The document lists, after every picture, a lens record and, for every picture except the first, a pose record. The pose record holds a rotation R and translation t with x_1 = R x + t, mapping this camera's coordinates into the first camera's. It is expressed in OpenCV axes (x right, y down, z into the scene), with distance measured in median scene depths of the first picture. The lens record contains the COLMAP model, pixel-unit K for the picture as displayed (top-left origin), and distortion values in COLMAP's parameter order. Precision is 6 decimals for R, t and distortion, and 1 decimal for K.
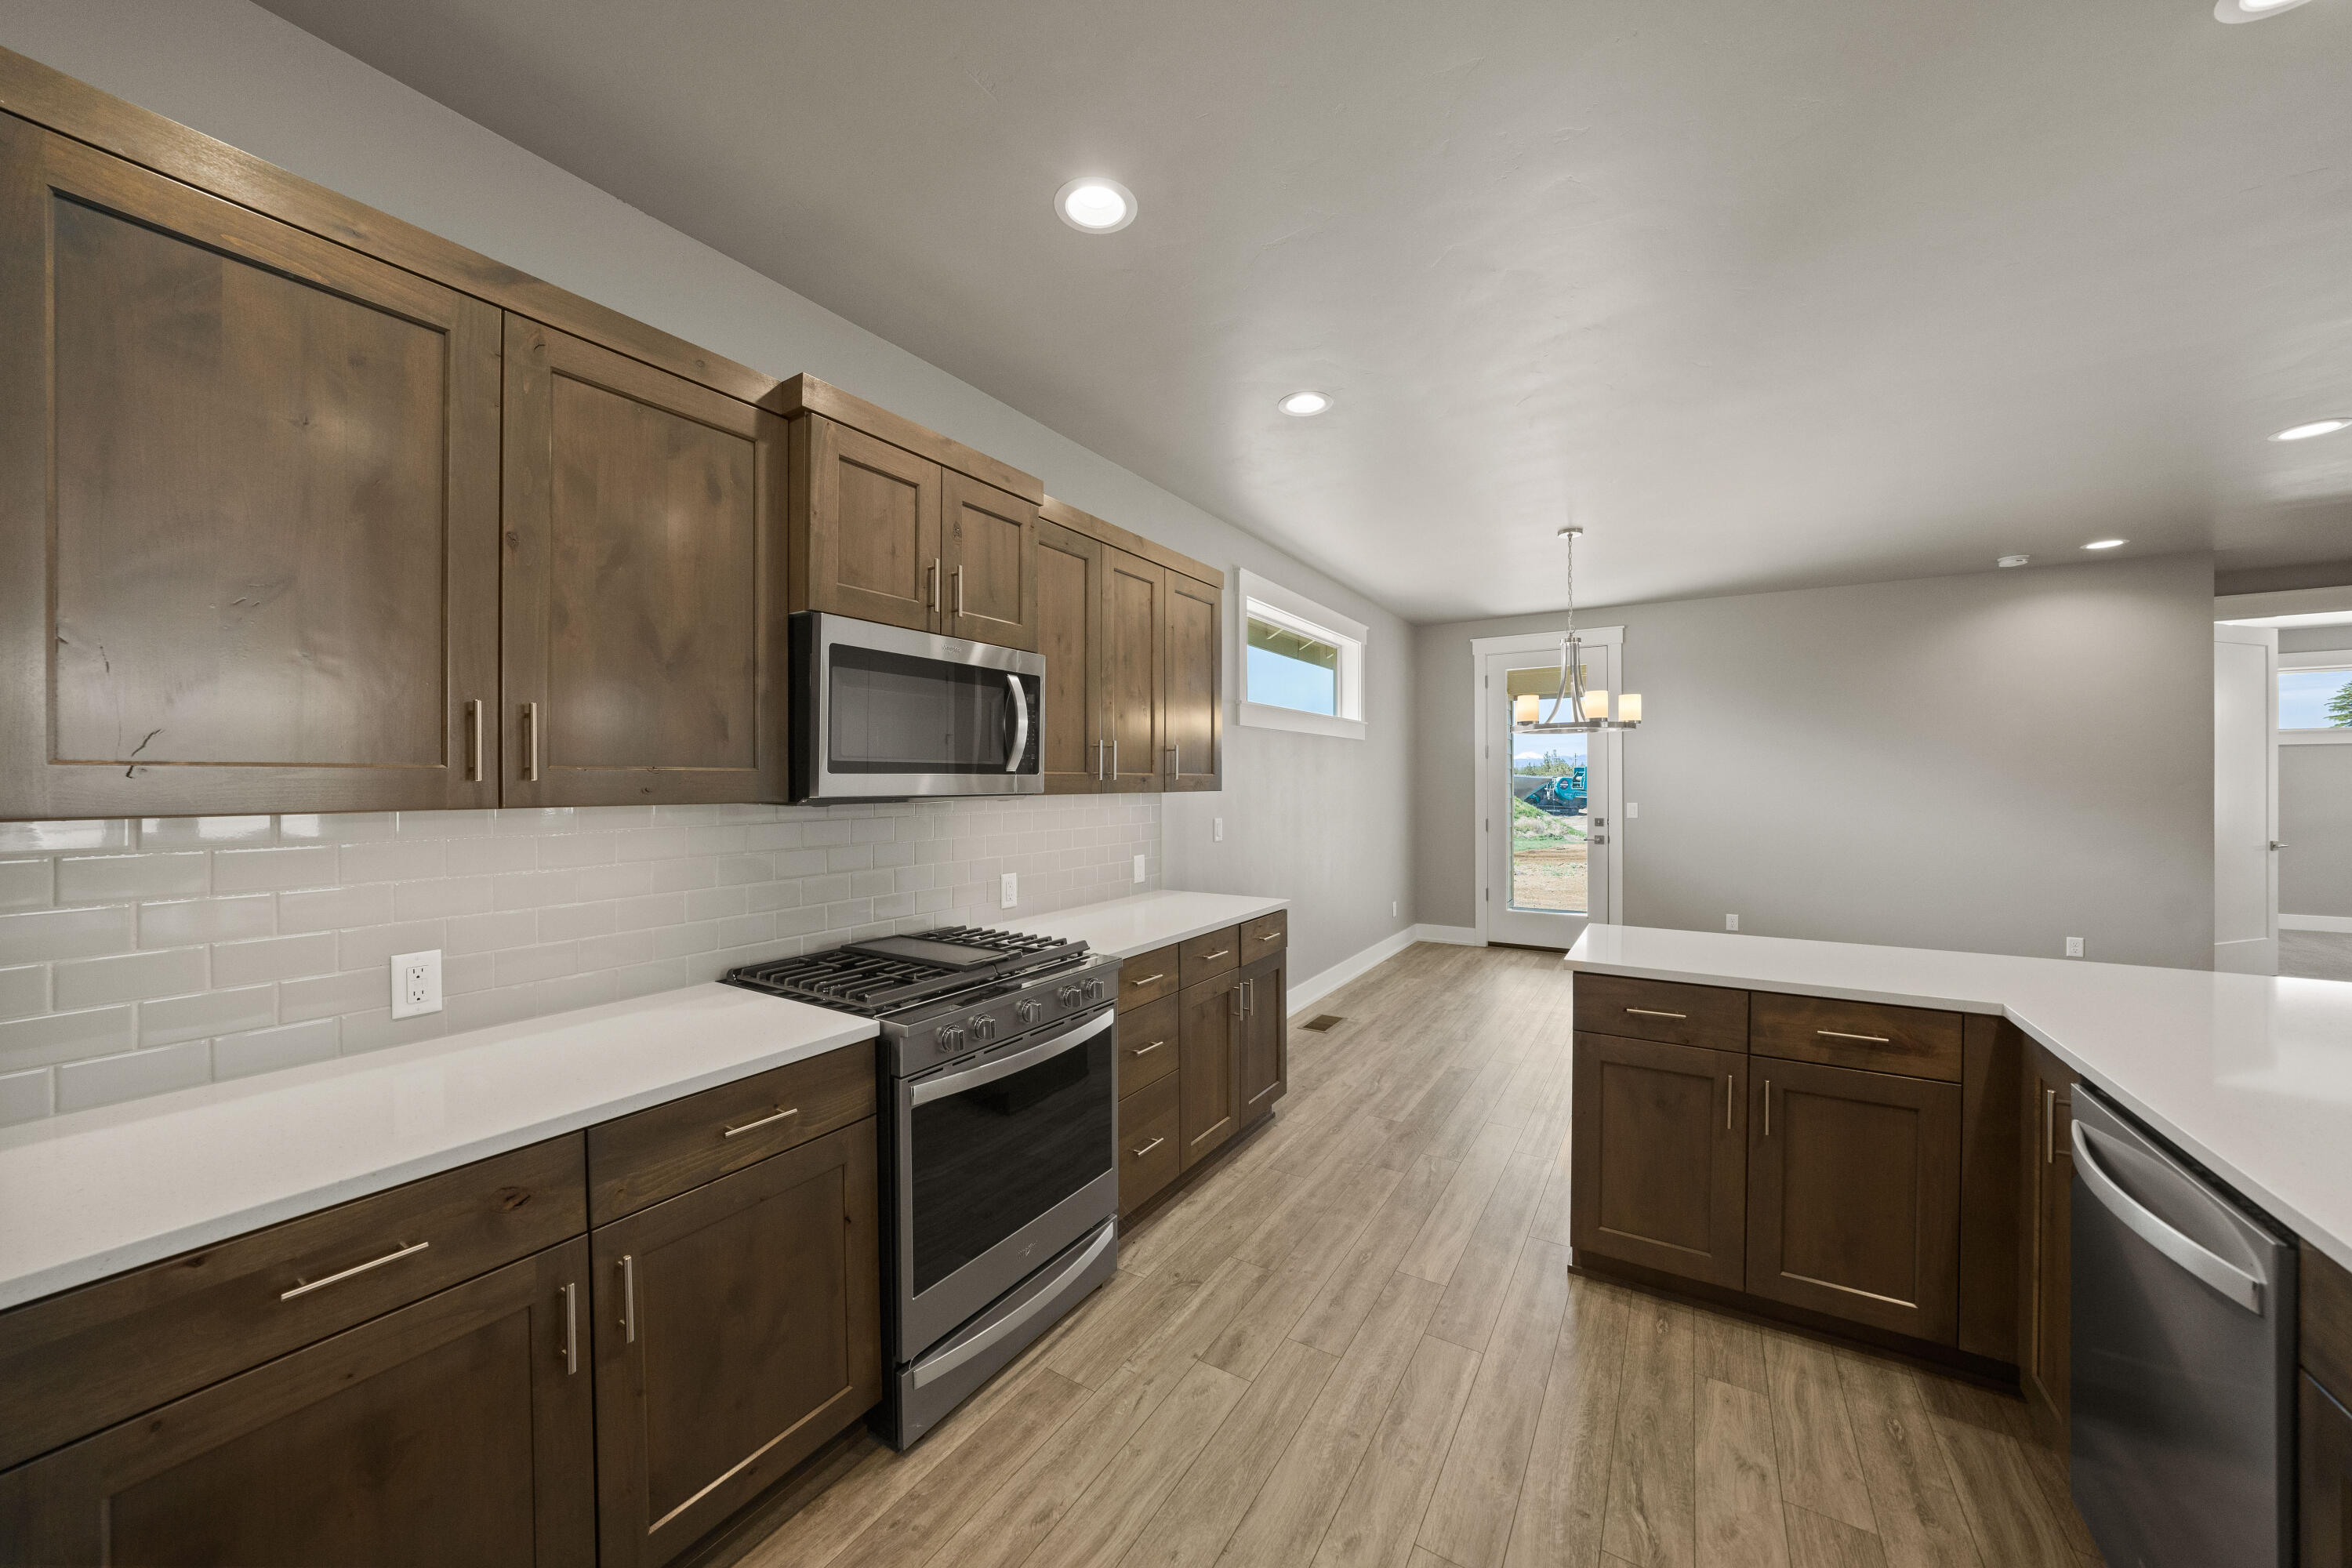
lens RADIAL K [[819.9, 0, 1175.7], [0, 819.9, 782.0], [0, 0, 1]] dist [-0.024983, 0.003856]
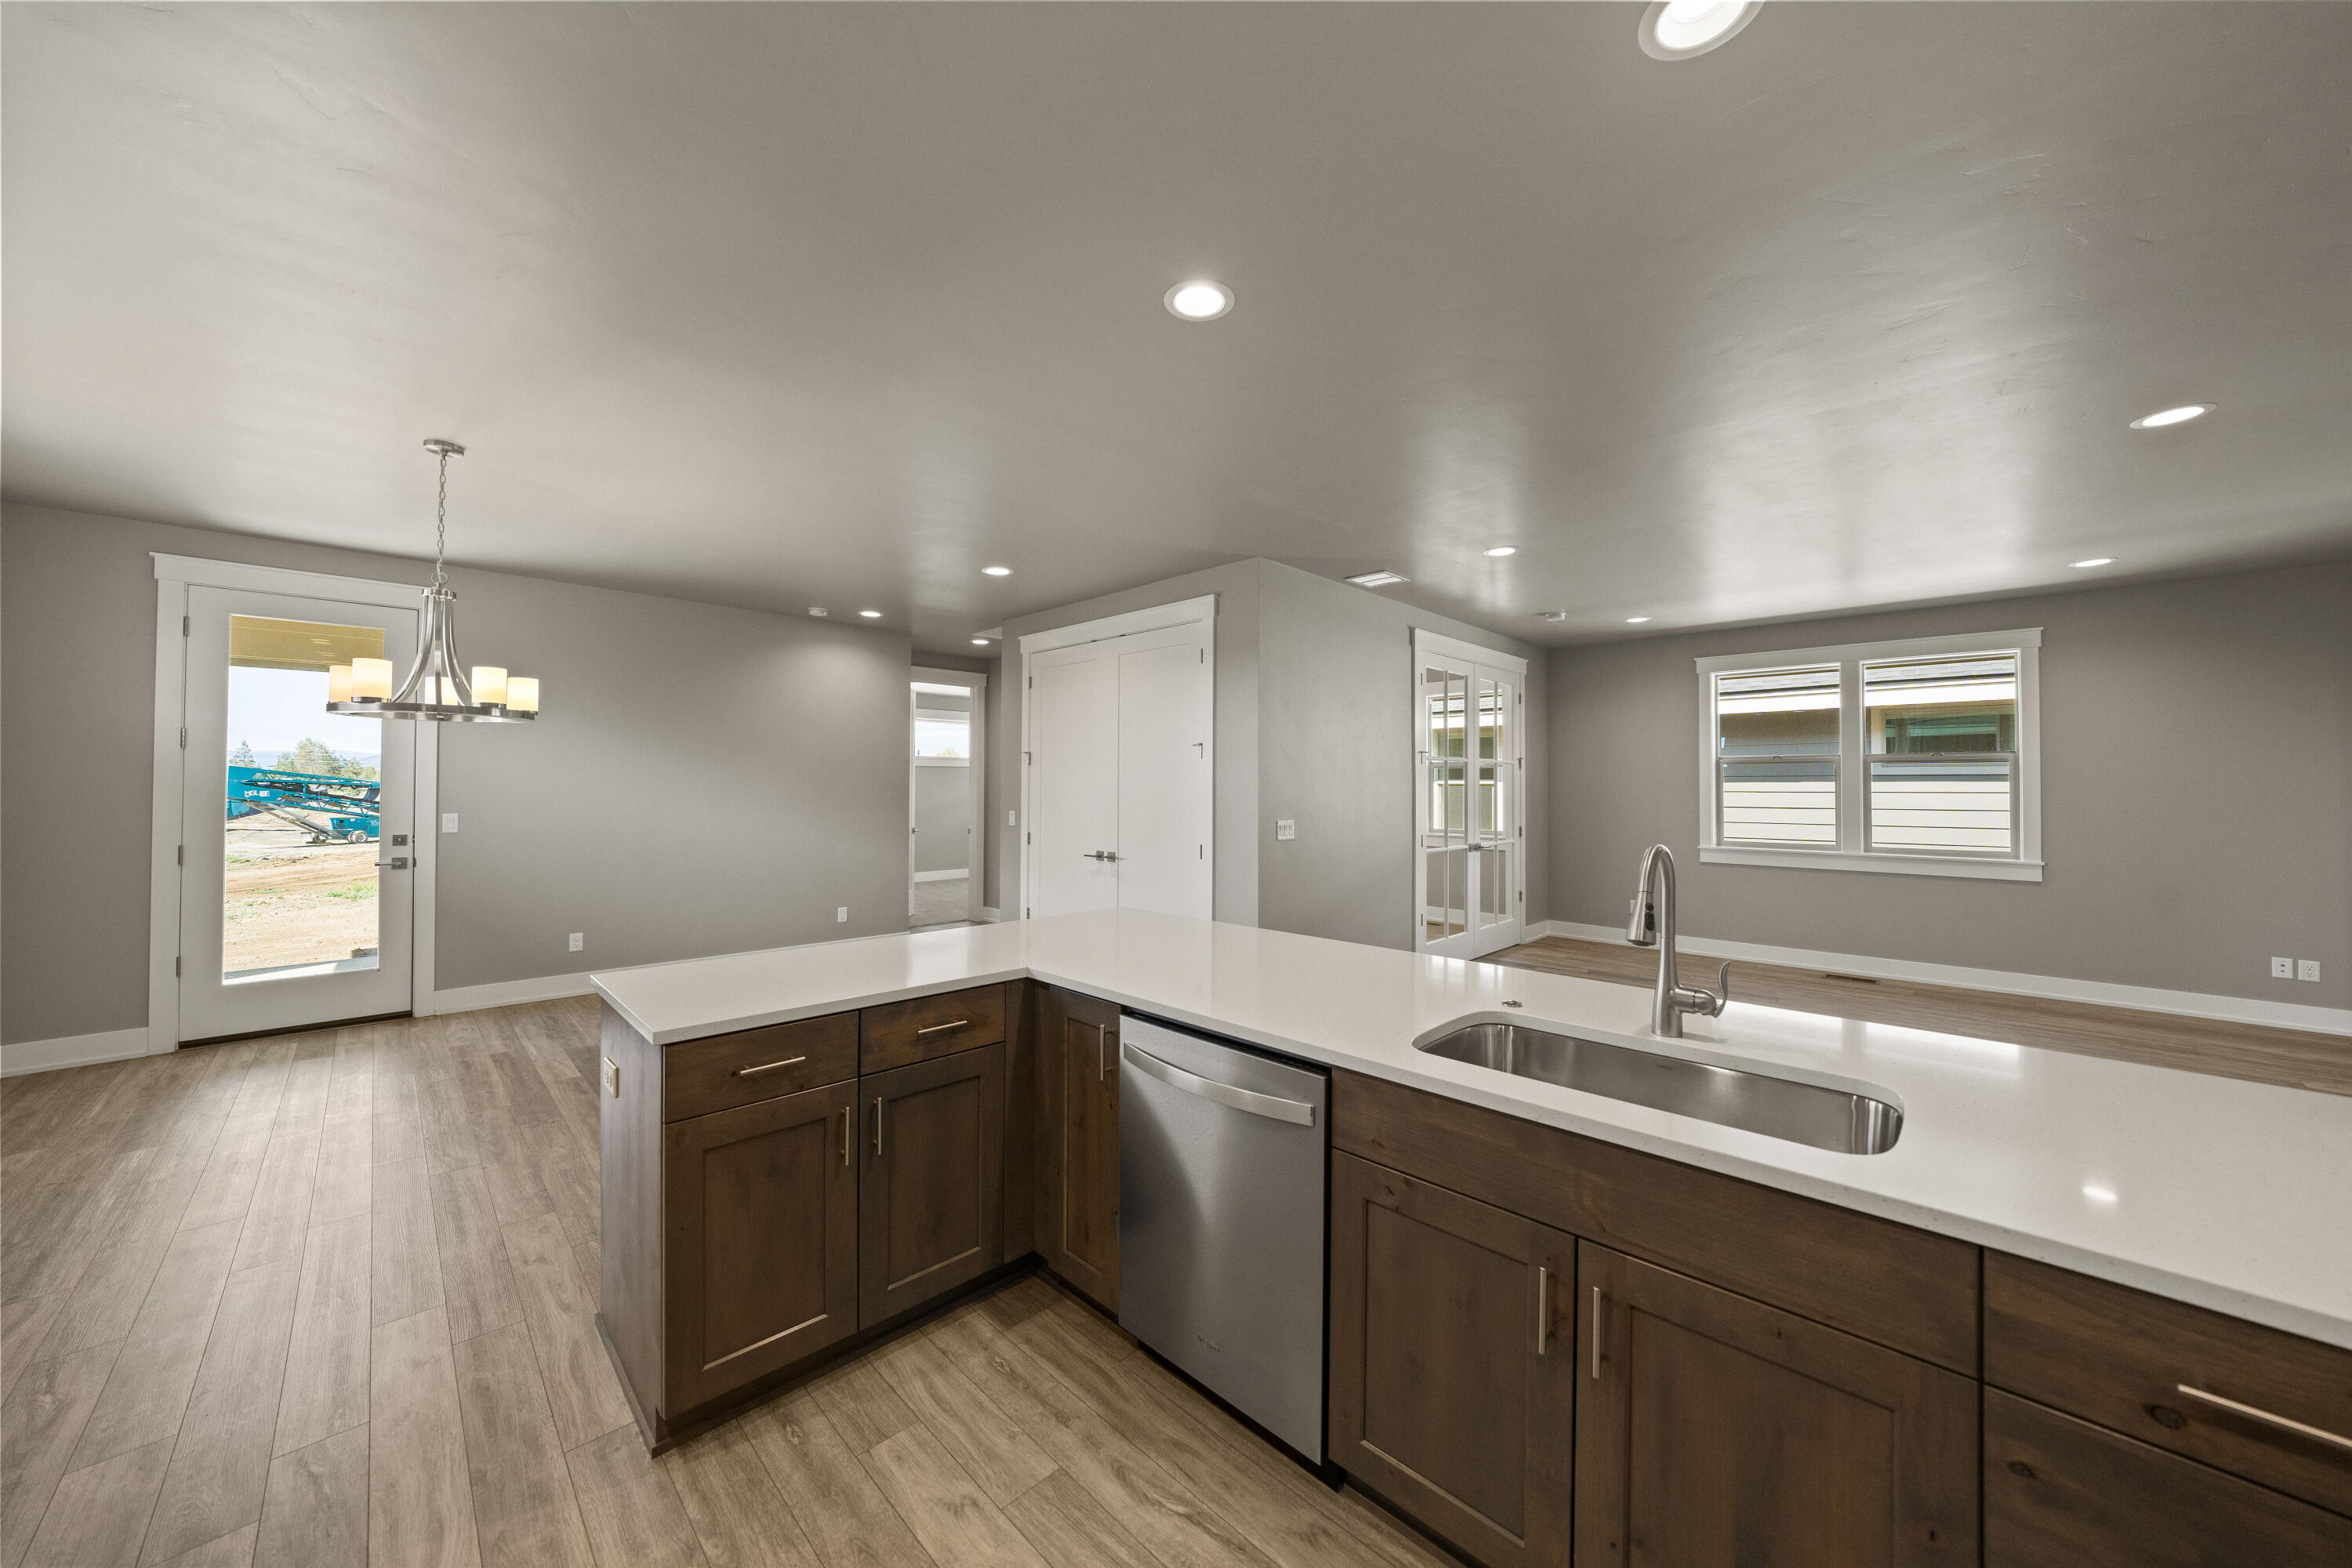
lens RADIAL K [[819.9, 0, 1168.1], [0, 819.9, 771.8], [0, 0, 1]] dist [-0.024983, 0.003856]
pose [[0.224597, 0.021550, 0.974213, -0.146627], [-0.003182, 0.999766, -0.021382, -0.001109], [-0.974446, 0.001703, 0.224613, 0.433243]]
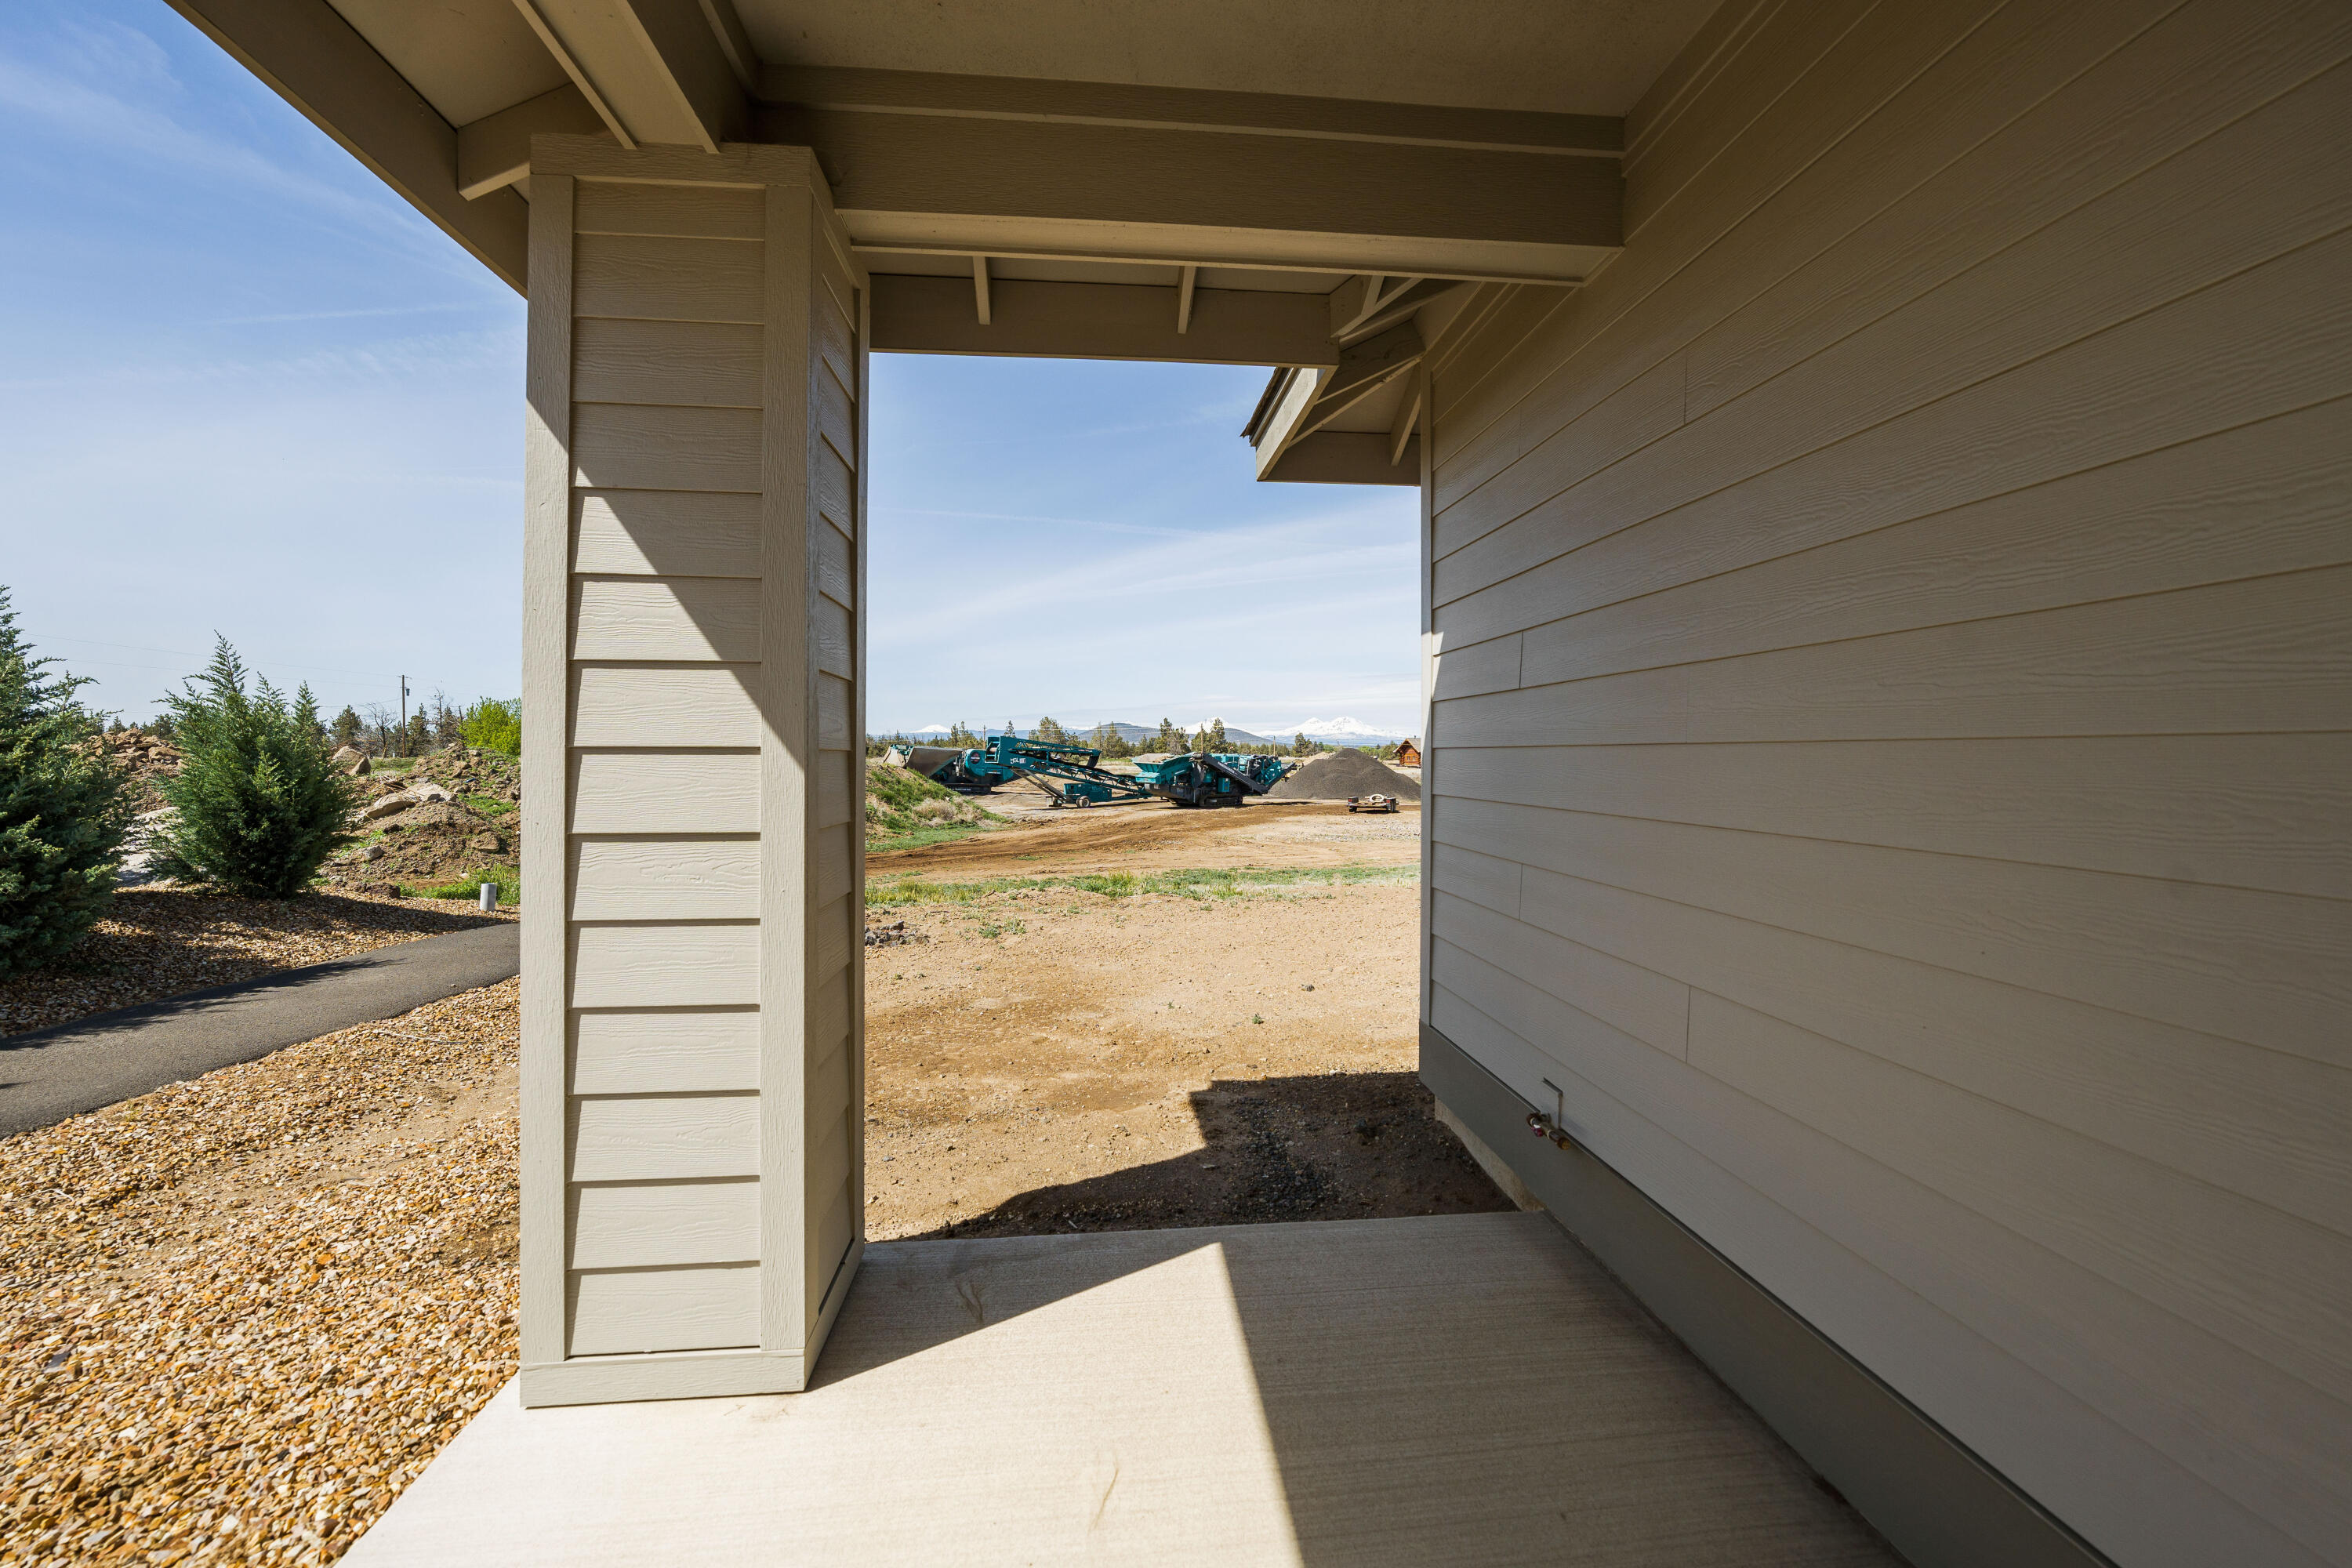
lens RADIAL K [[930.1, 0, 1166.0], [0, 930.1, 743.6], [0, 0, 1]] dist [-0.000032, -0.000016]
pose [[0.795126, 0.008526, 0.606385, 1.606590], [0.000465, 0.999892, -0.014670, 0.081598], [-0.606444, 0.011946, 0.795036, 3.710865]]
